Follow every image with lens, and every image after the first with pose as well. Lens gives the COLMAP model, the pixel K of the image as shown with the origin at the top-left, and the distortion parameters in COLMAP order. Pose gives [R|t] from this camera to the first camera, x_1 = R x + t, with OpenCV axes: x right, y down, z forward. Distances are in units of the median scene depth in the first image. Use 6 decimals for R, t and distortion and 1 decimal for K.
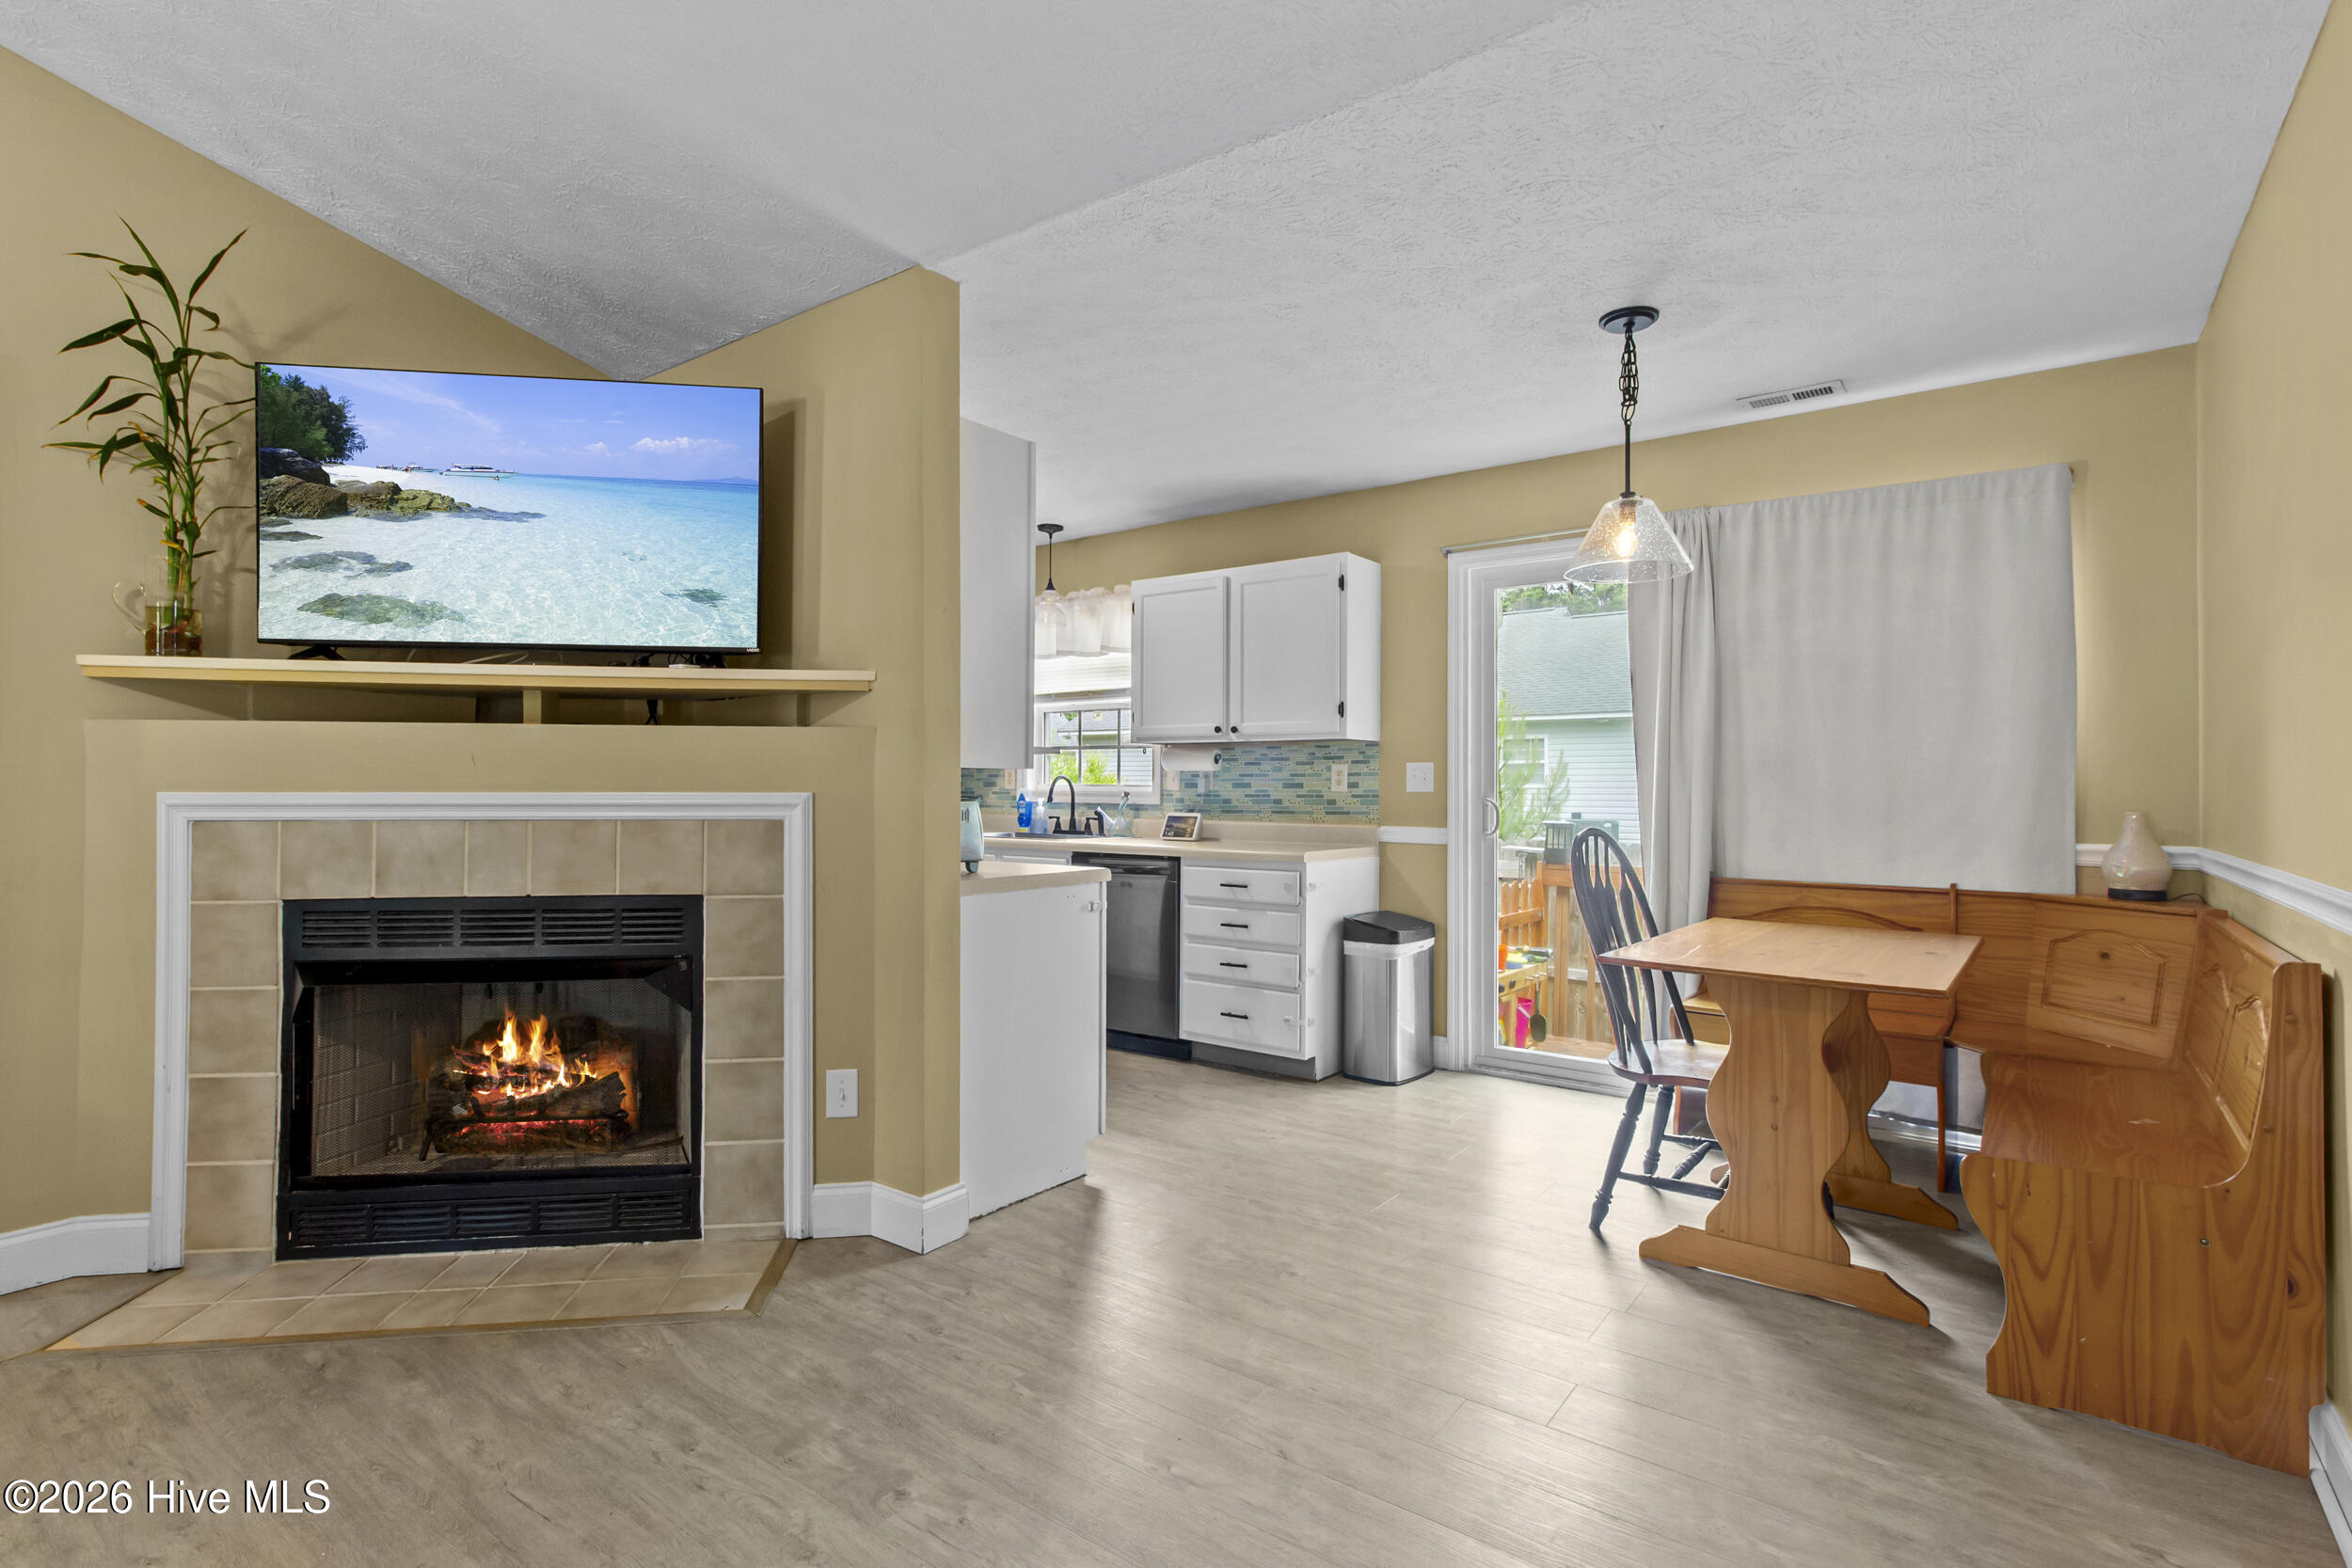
lens RADIAL K [[1123.8, 0, 1176.0], [0, 1123.8, 784.0], [0, 0, 1]] dist [0.000910, -0.000207]
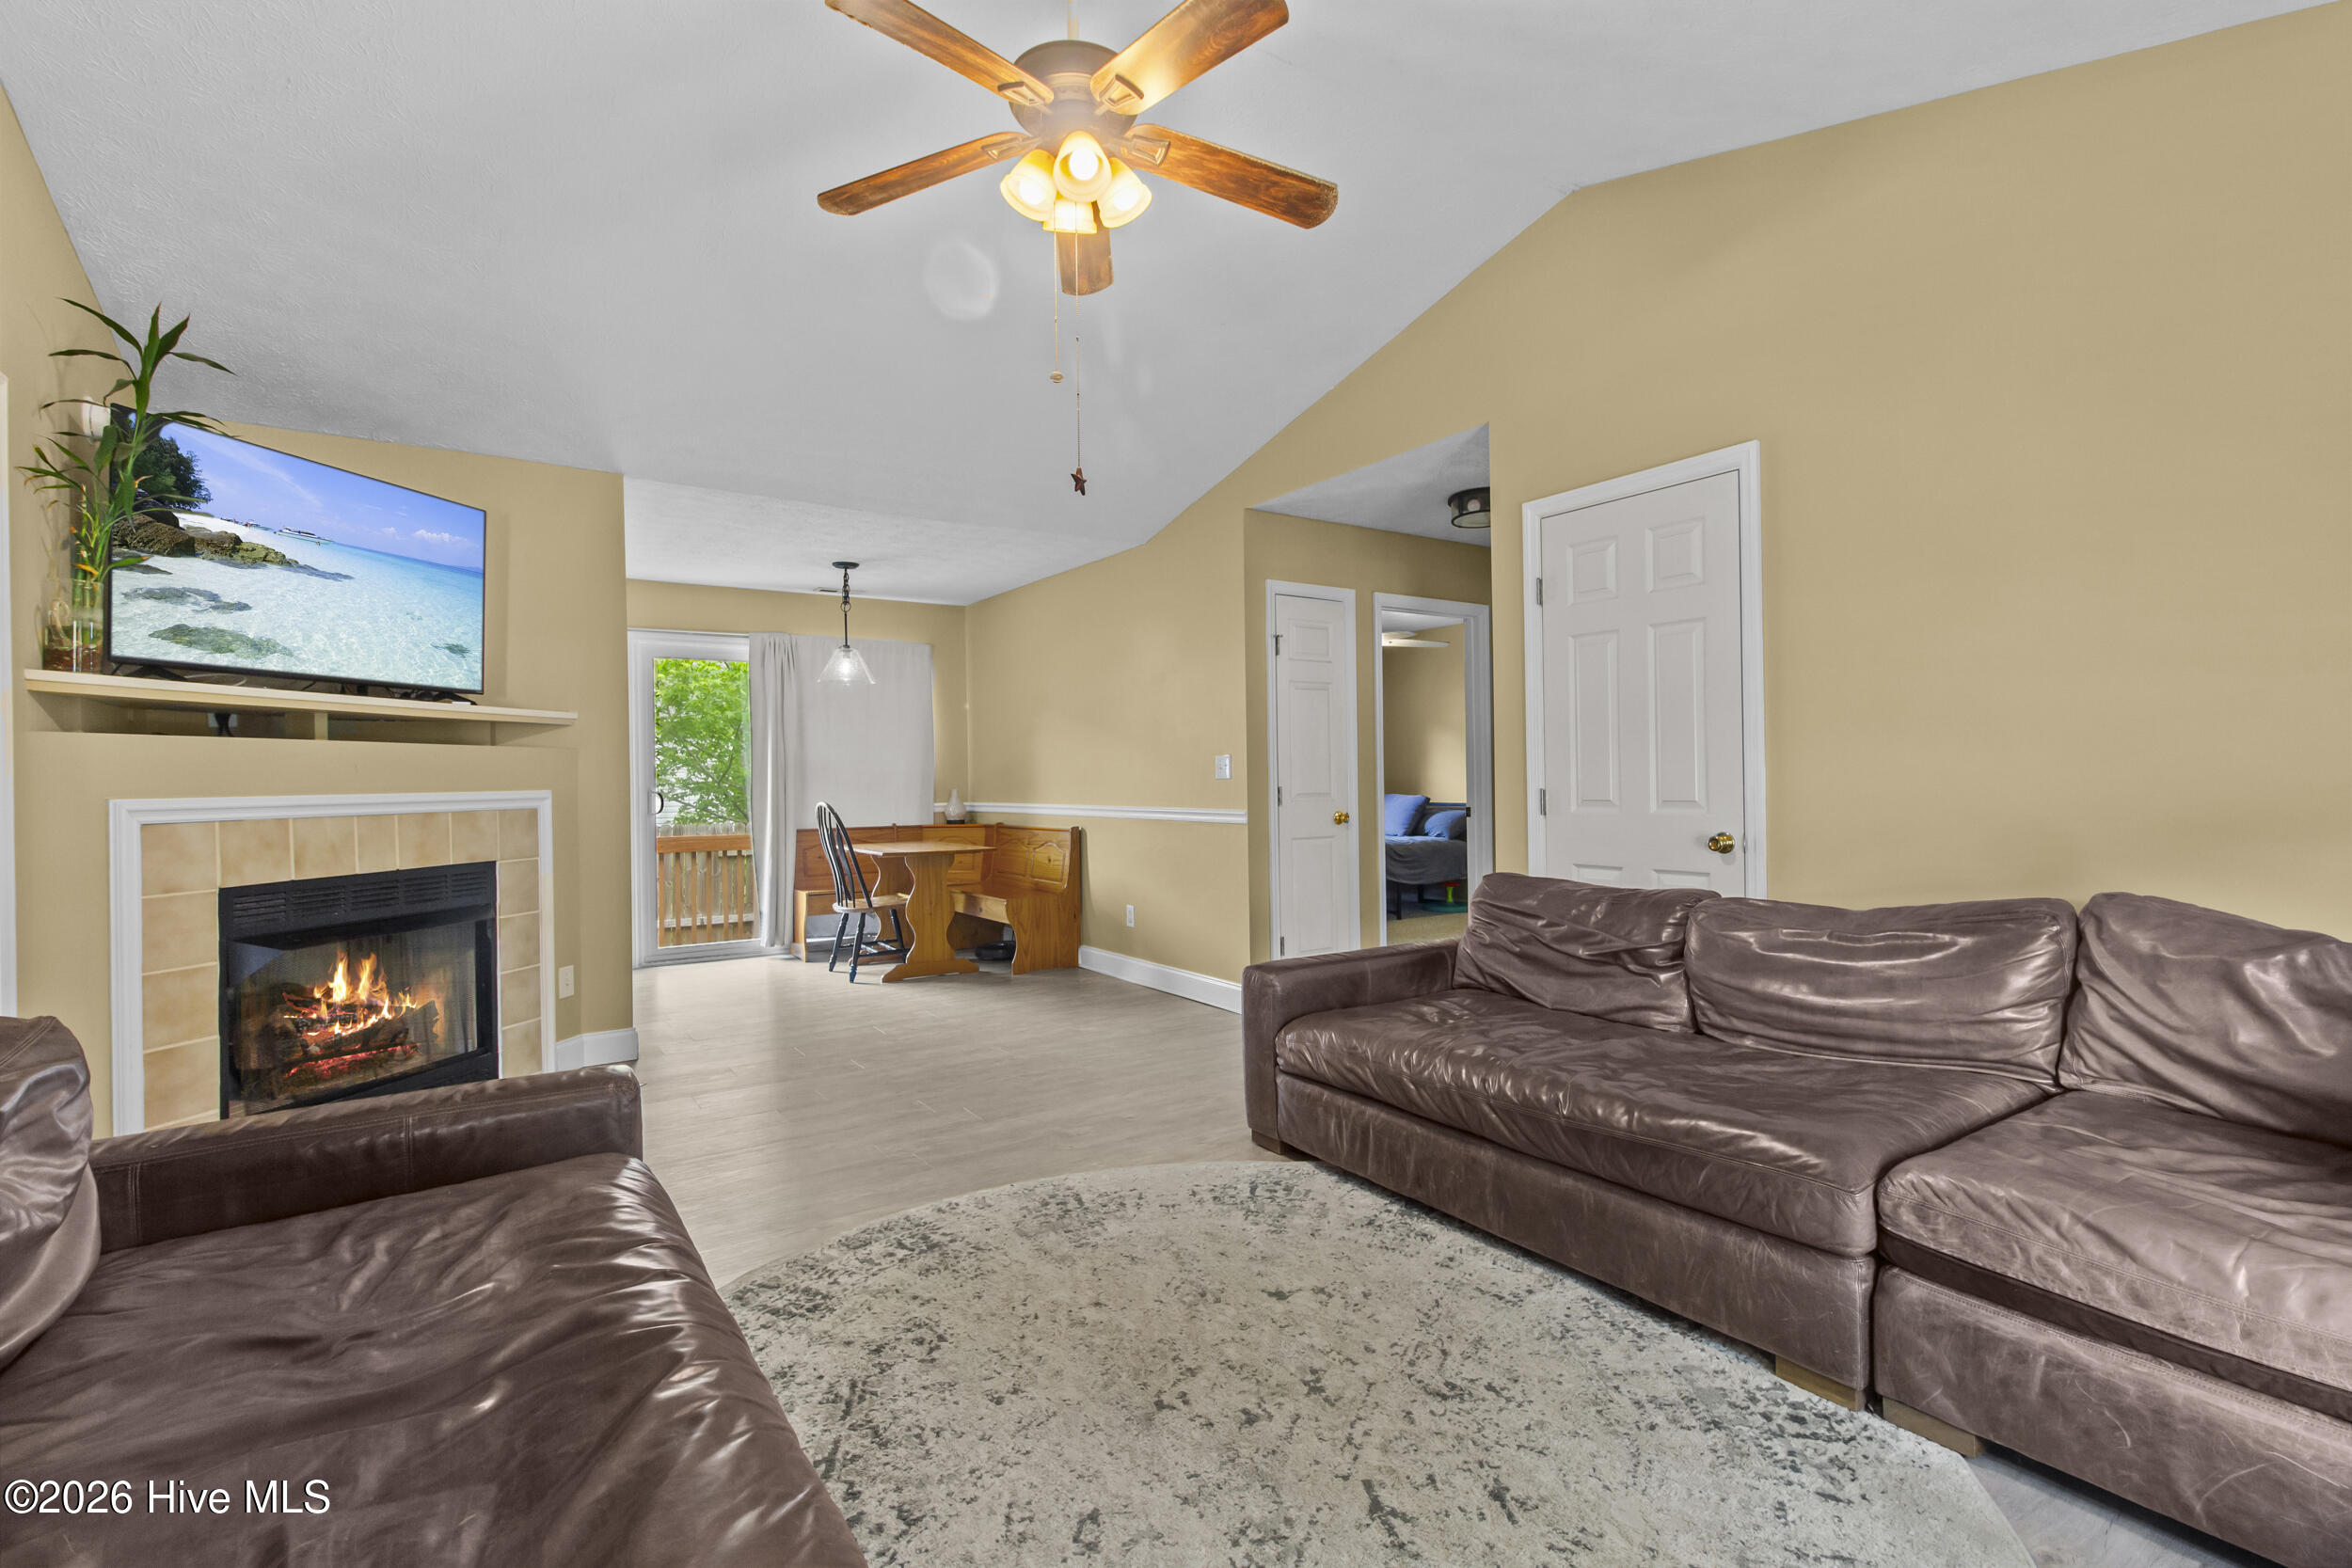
lens RADIAL K [[1088.3, 0, 1174.8], [0, 1088.3, 781.3], [0, 0, 1]] dist [0.000034, -0.000156]
pose [[0.332344, -0.010510, 0.943100, -1.176265], [0.011100, 0.999912, 0.007231, -0.004914], [-0.943093, 0.008065, 0.332432, -0.250456]]
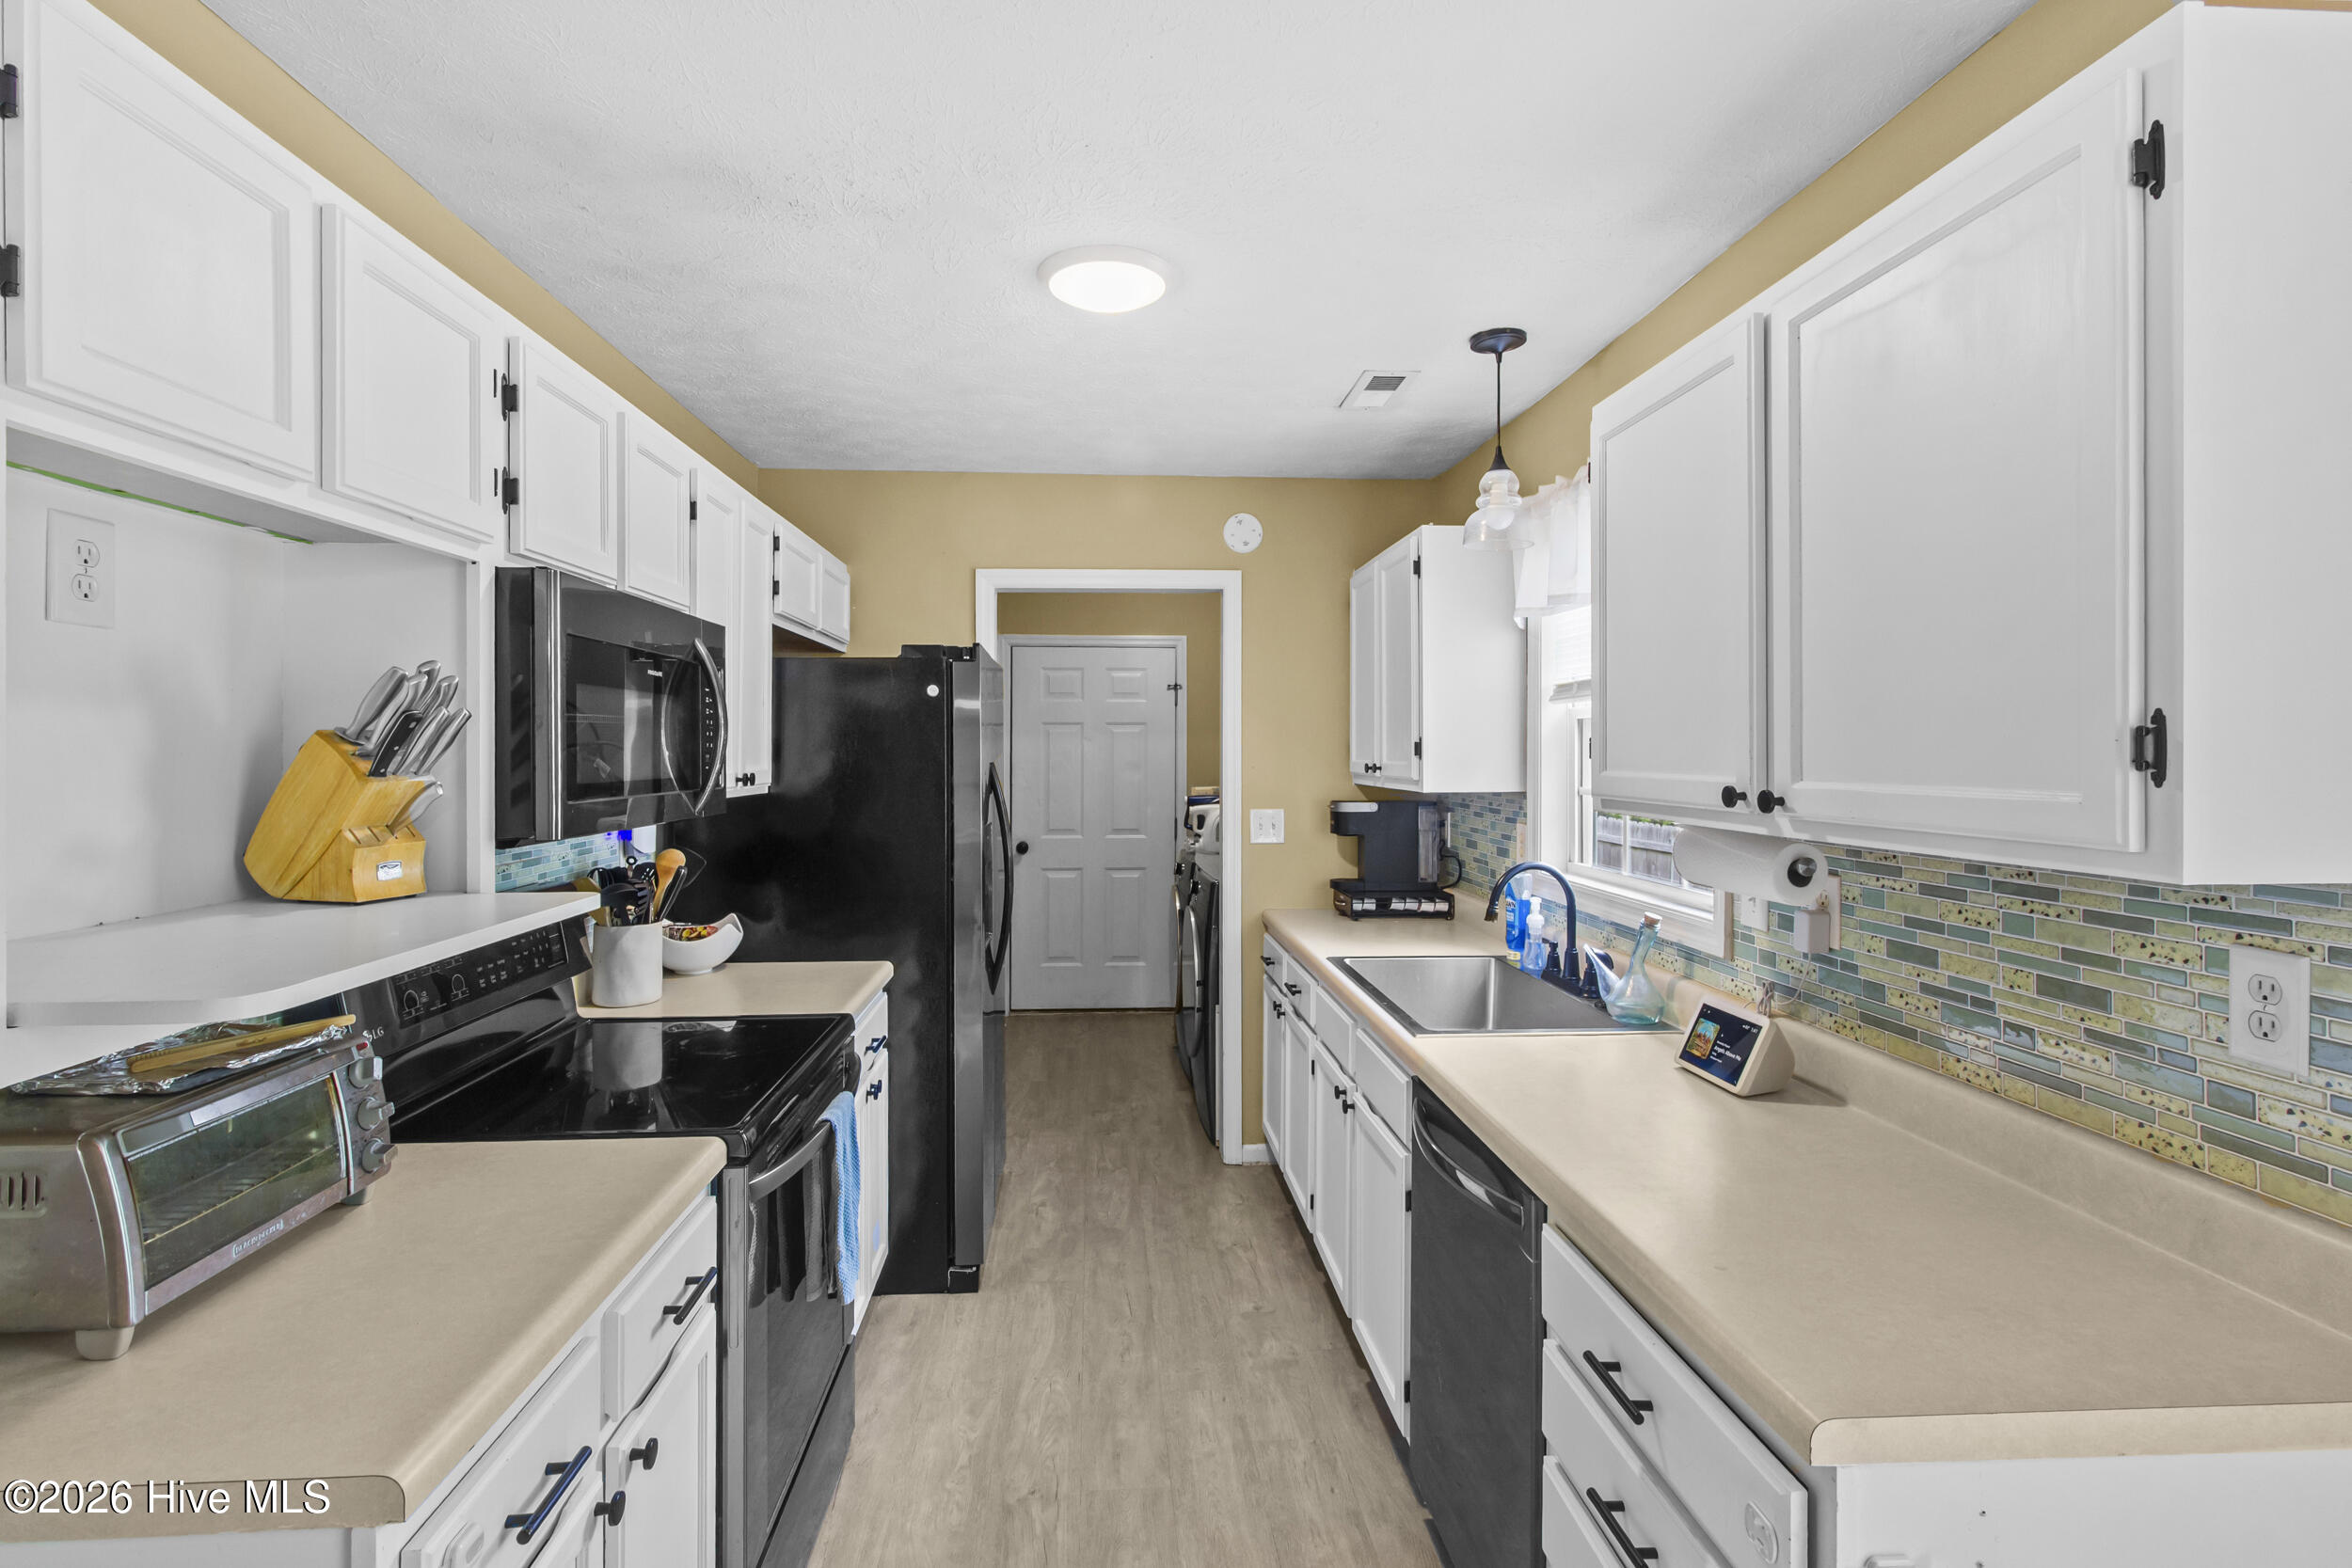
lens RADIAL K [[1111.8, 0, 1168.6], [0, 1111.8, 748.1], [0, 0, 1]] dist [0.003083, 0.000353]
pose [[0.656845, -0.006884, -0.753994, 0.238784], [0.004660, 0.999976, -0.005070, -0.085556], [0.754011, -0.000184, 0.656861, 0.928794]]
